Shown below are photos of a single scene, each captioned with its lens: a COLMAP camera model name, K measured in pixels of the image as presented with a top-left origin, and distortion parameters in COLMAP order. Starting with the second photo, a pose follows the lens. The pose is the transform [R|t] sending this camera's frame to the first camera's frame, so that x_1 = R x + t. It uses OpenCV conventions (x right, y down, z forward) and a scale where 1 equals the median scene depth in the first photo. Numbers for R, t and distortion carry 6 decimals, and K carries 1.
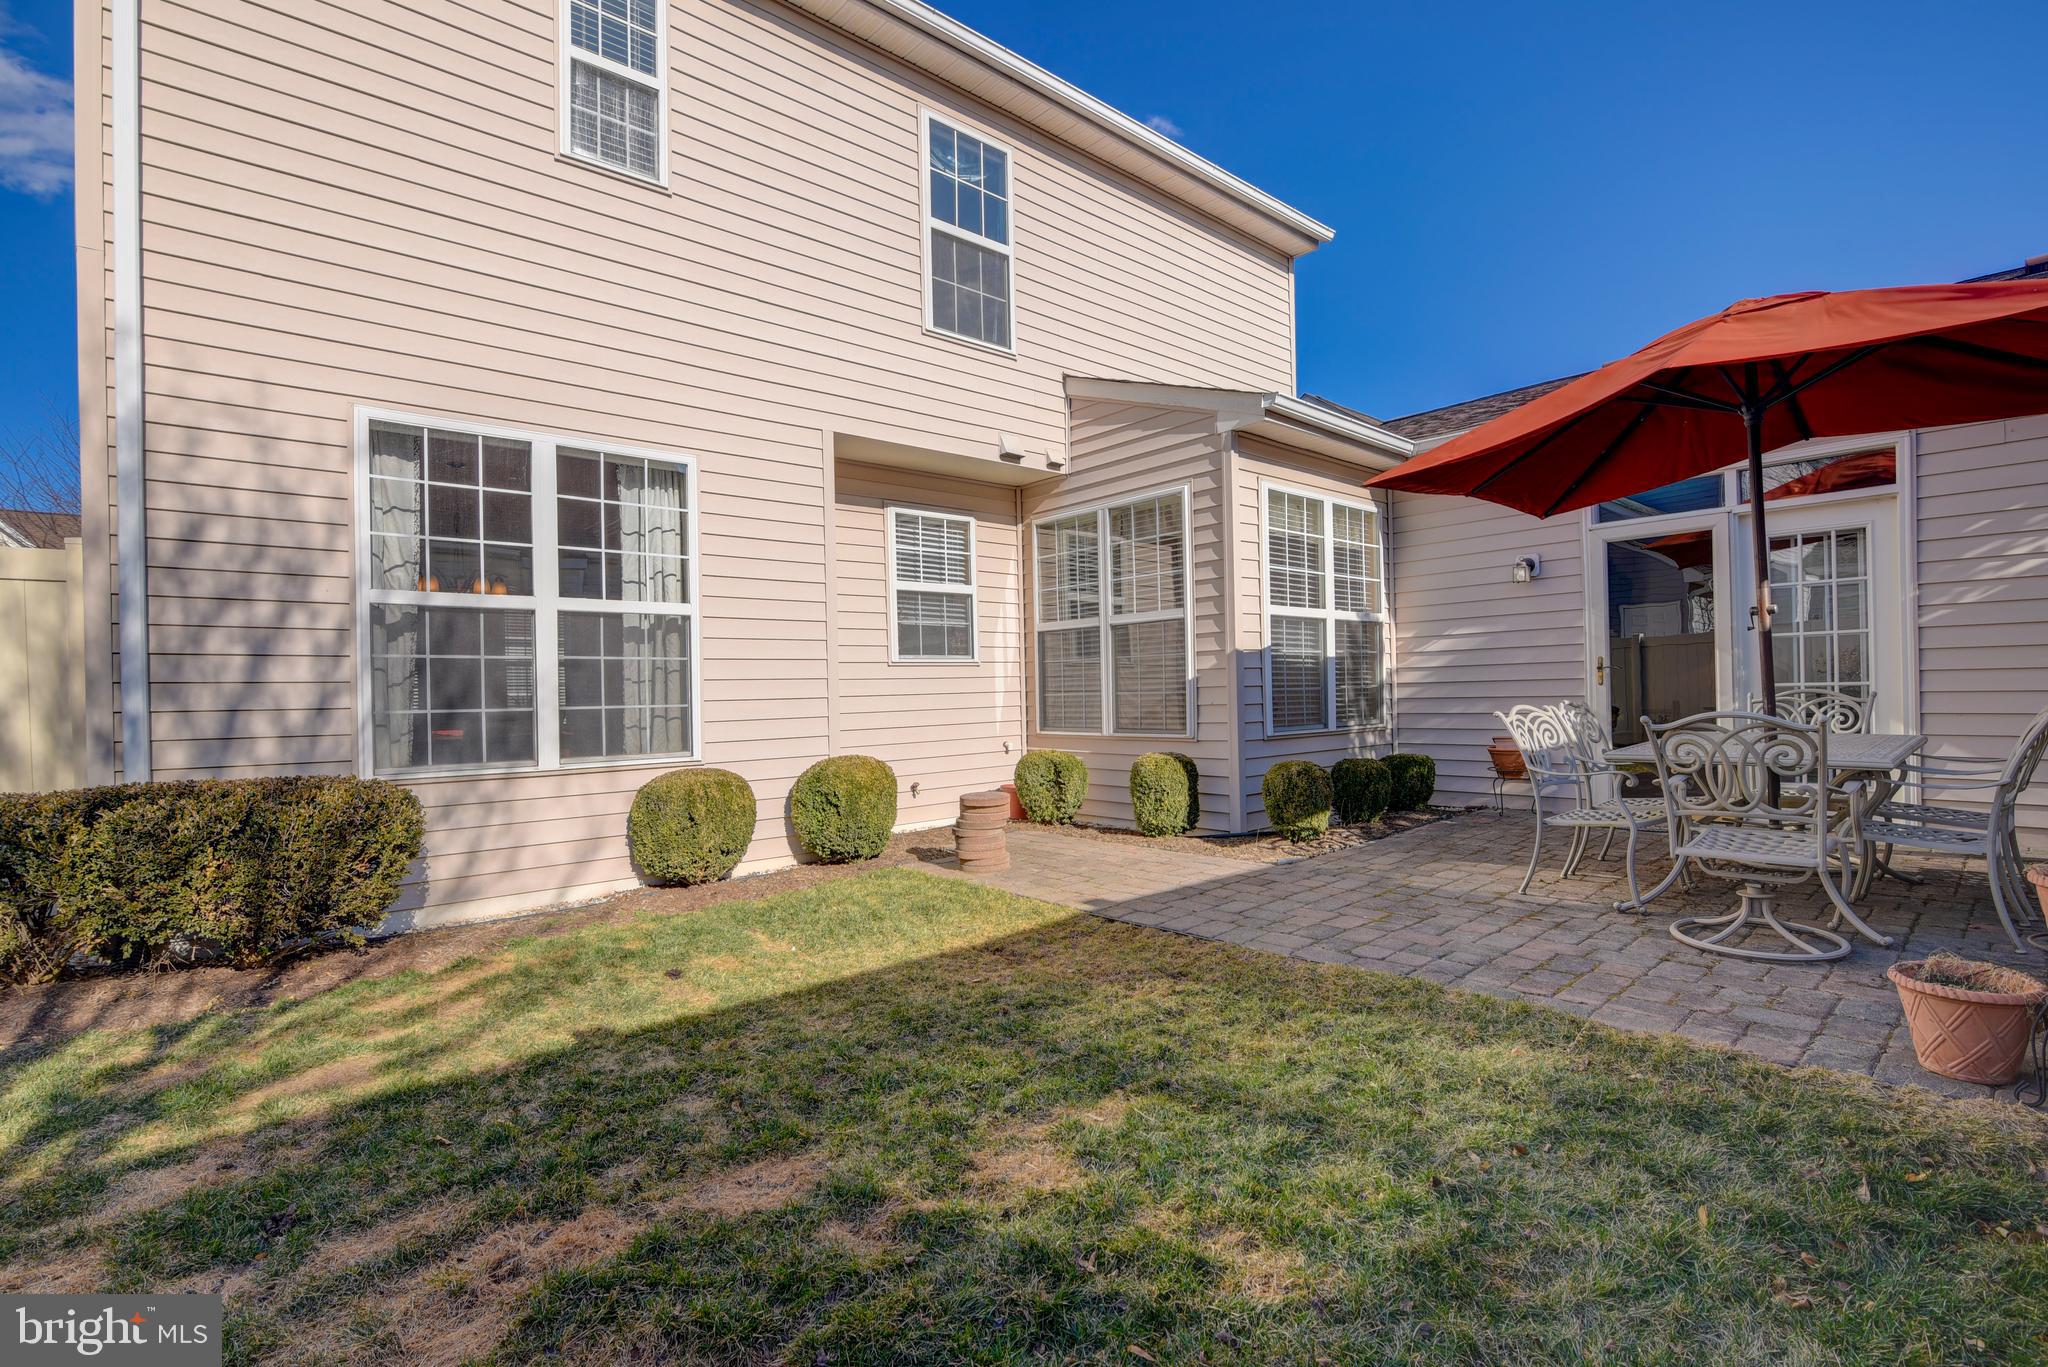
lens RADIAL K [[943.6, 0, 1010.5], [0, 943.6, 675.2], [0, 0, 1]] dist [-0.016776, 0.000089]
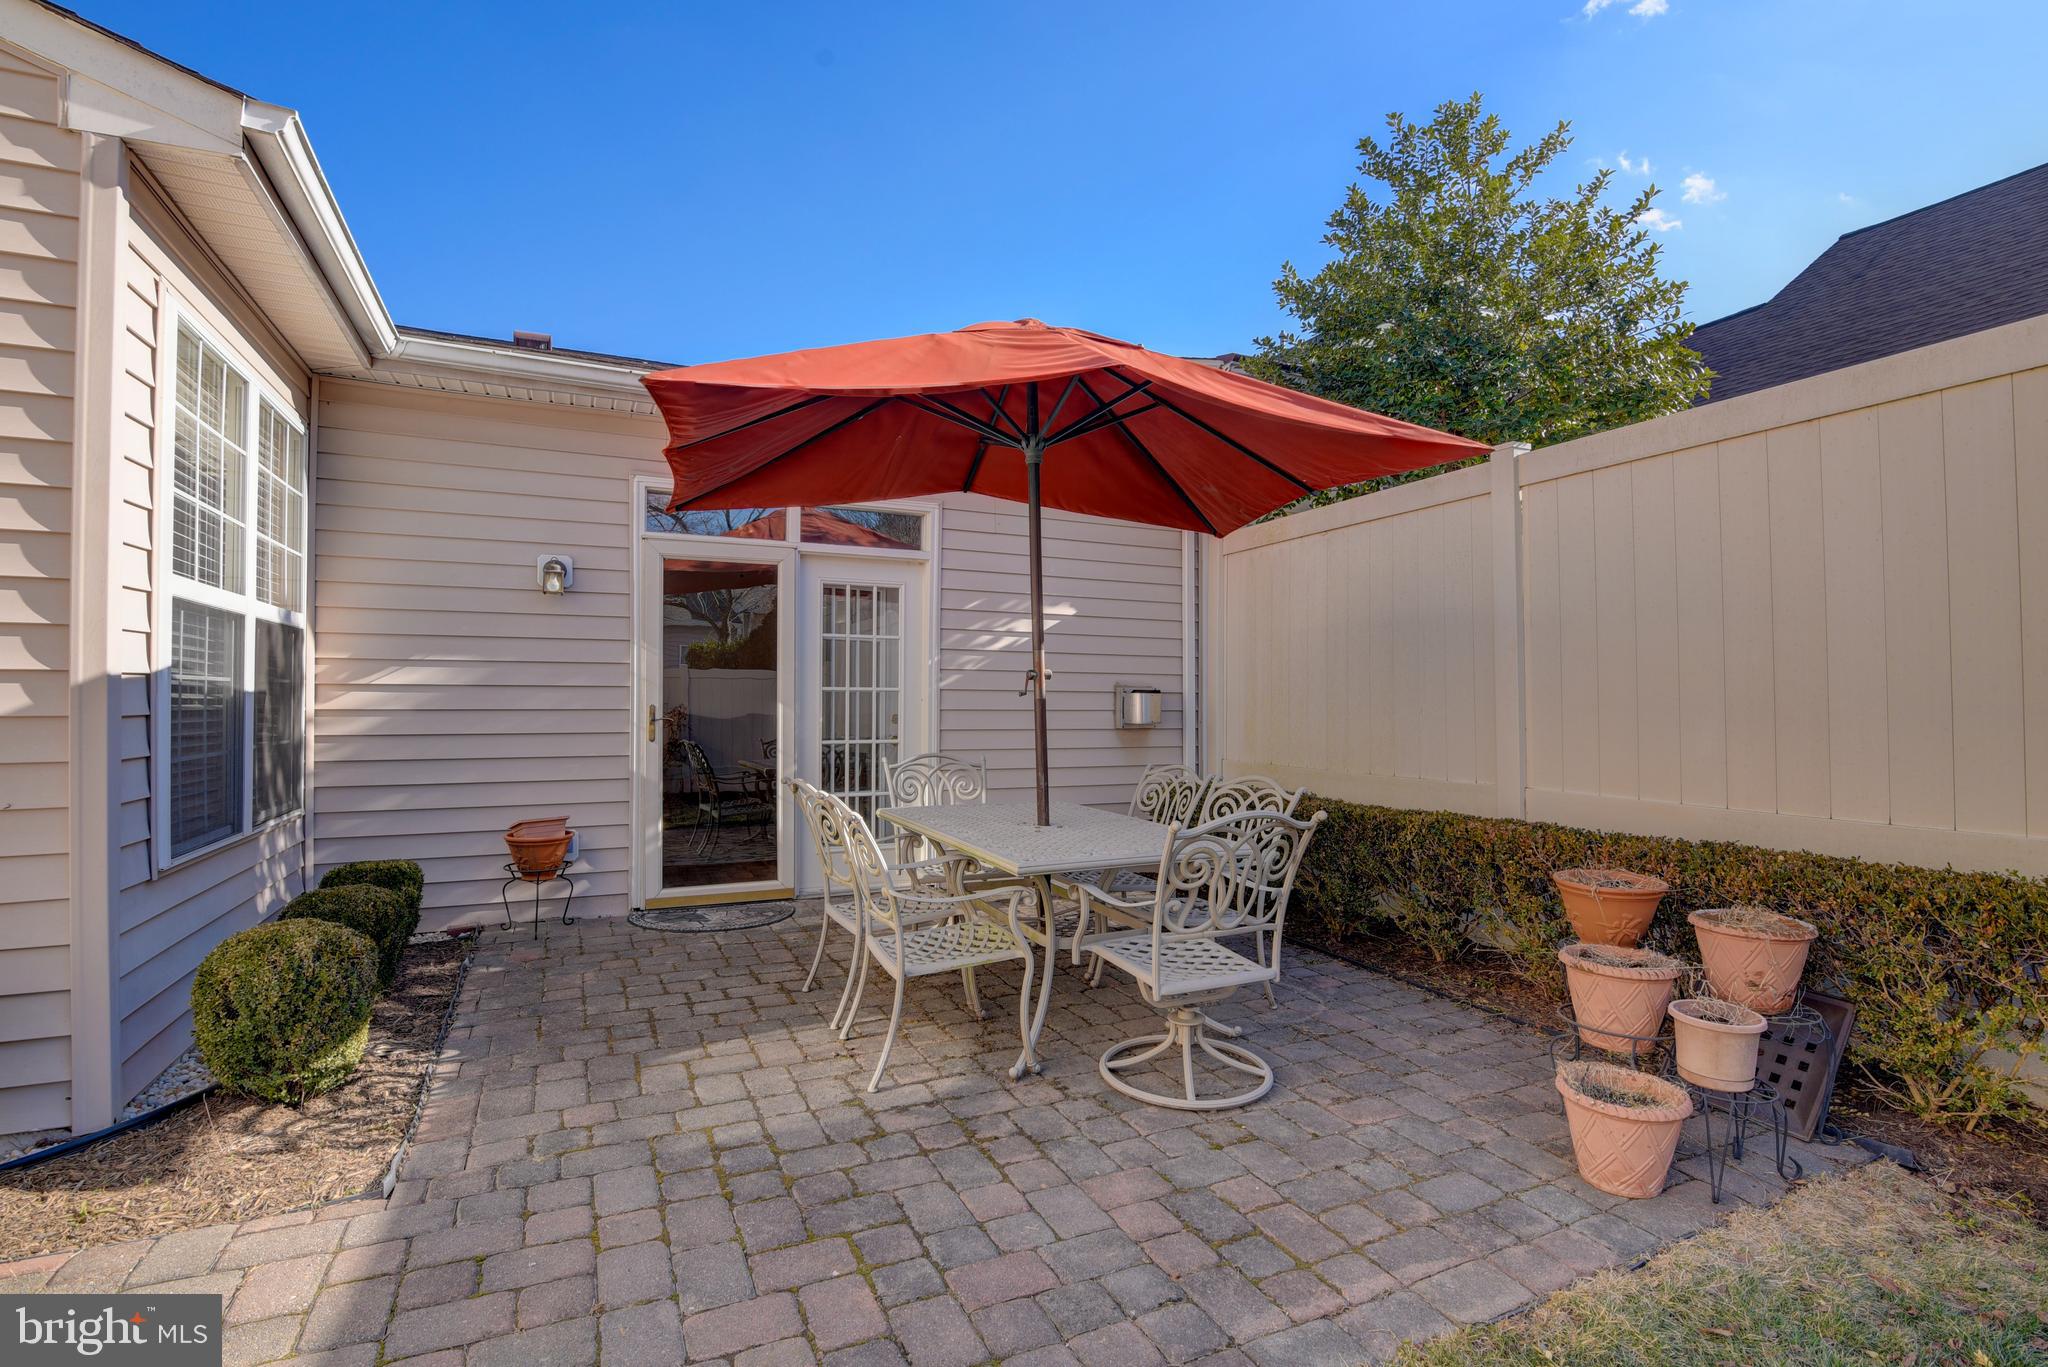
lens RADIAL K [[943.6, 0, 1012.6], [0, 943.6, 693.8], [0, 0, 1]] dist [-0.016776, 0.000089]
pose [[0.259704, 0.028318, 0.965273, -0.056812], [-0.031416, 0.999289, -0.020864, -0.026846], [-0.965177, -0.024906, 0.260408, 0.628100]]
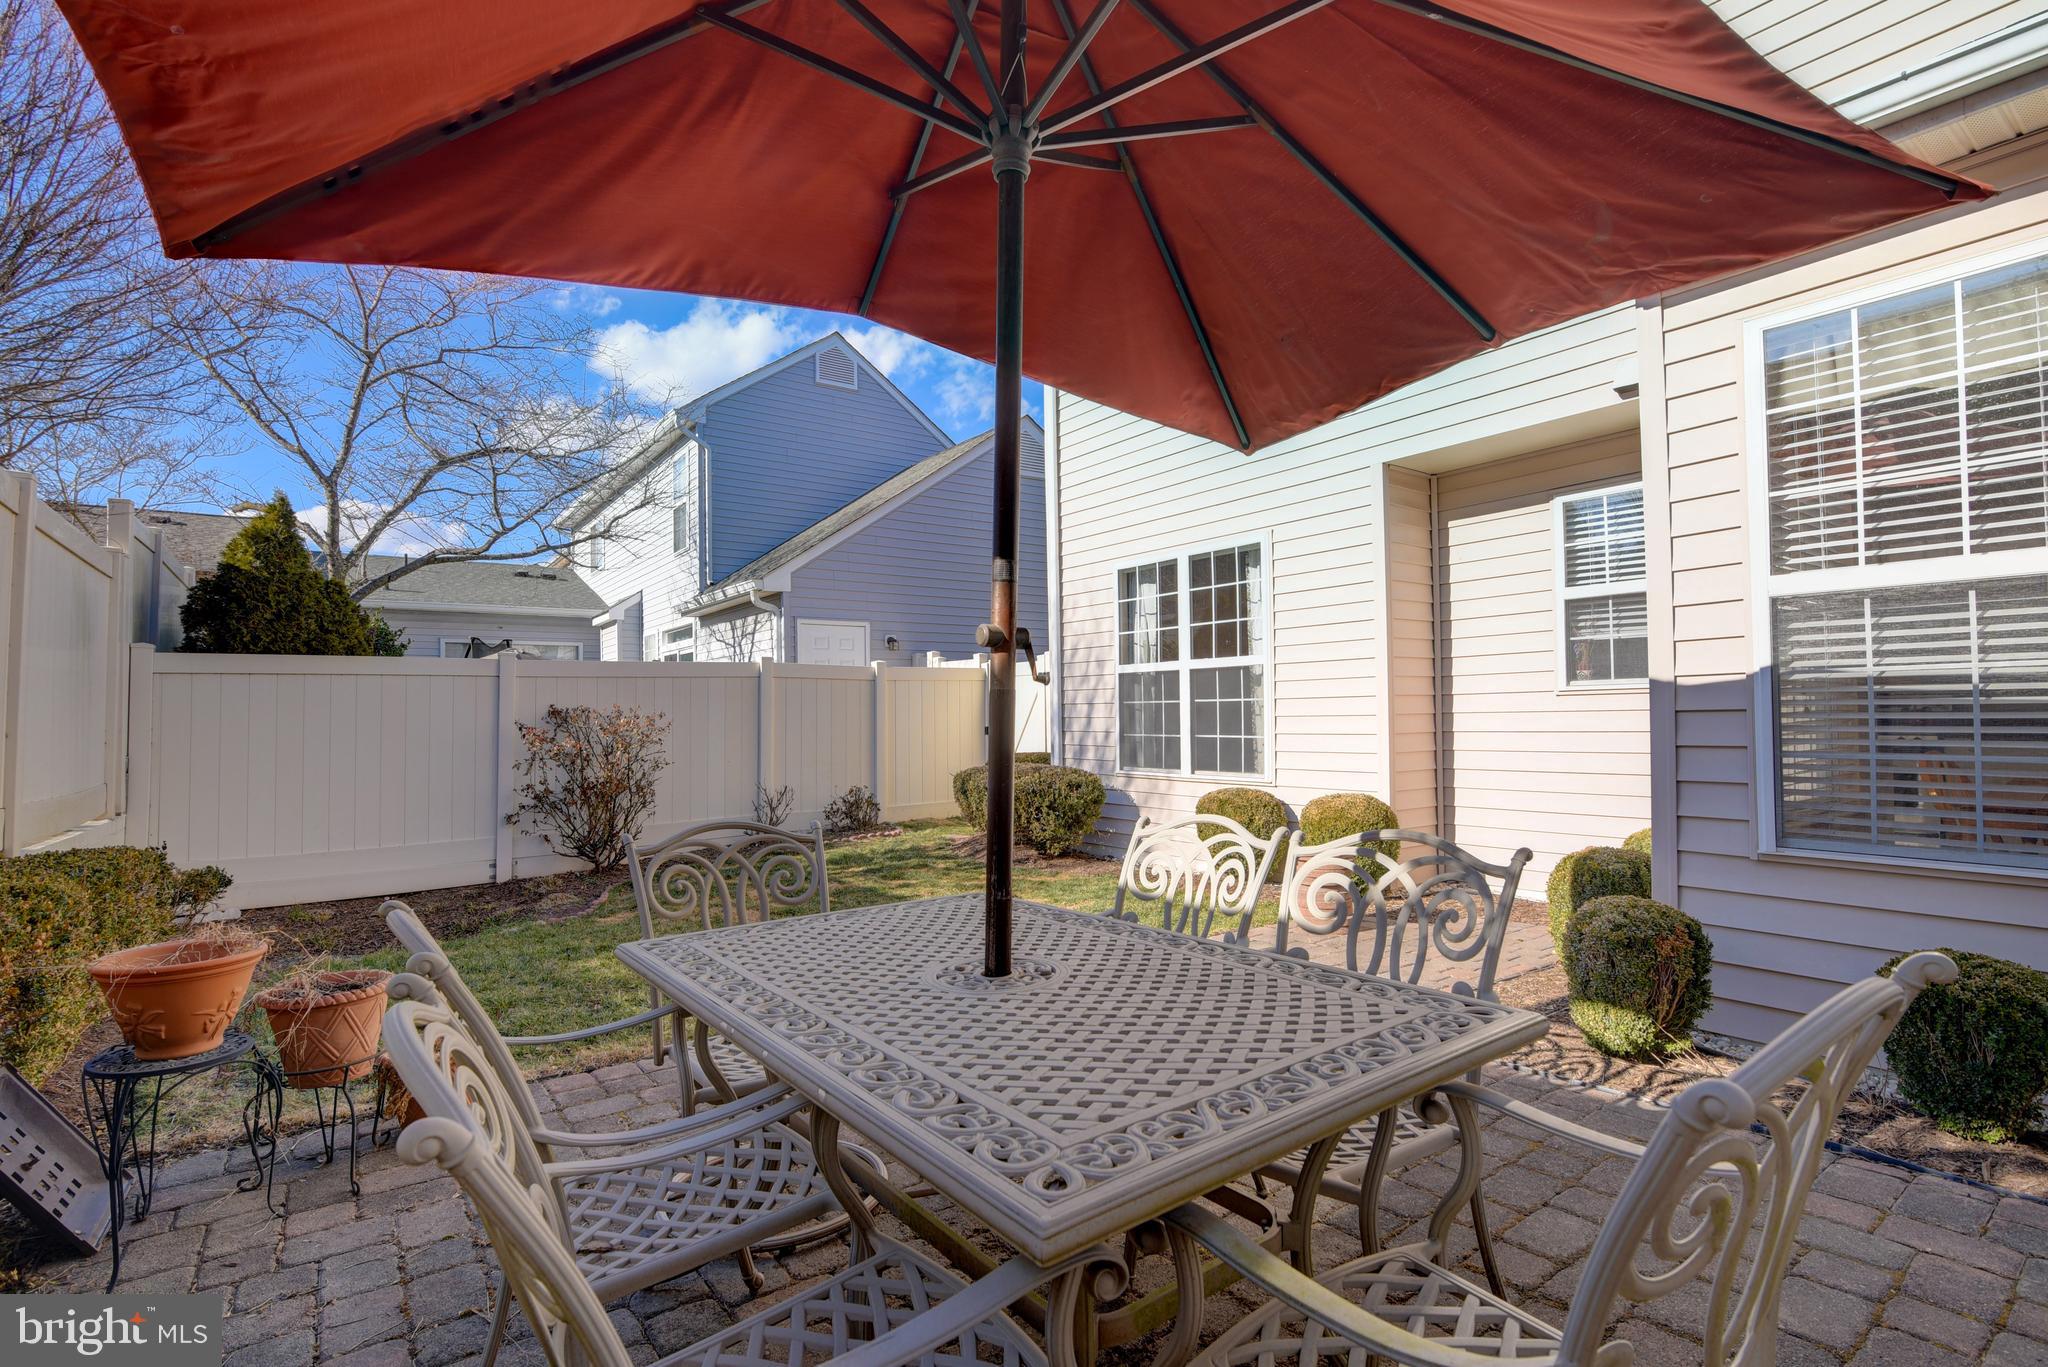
lens RADIAL K [[943.6, 0, 1027.0], [0, 943.6, 689.2], [0, 0, 1]] dist [-0.016776, 0.000089]
pose [[-0.076162, -0.003759, -0.997088, 0.969661], [0.036867, 0.999298, -0.006583, -0.036763], [0.996414, -0.037261, -0.075970, 0.835941]]
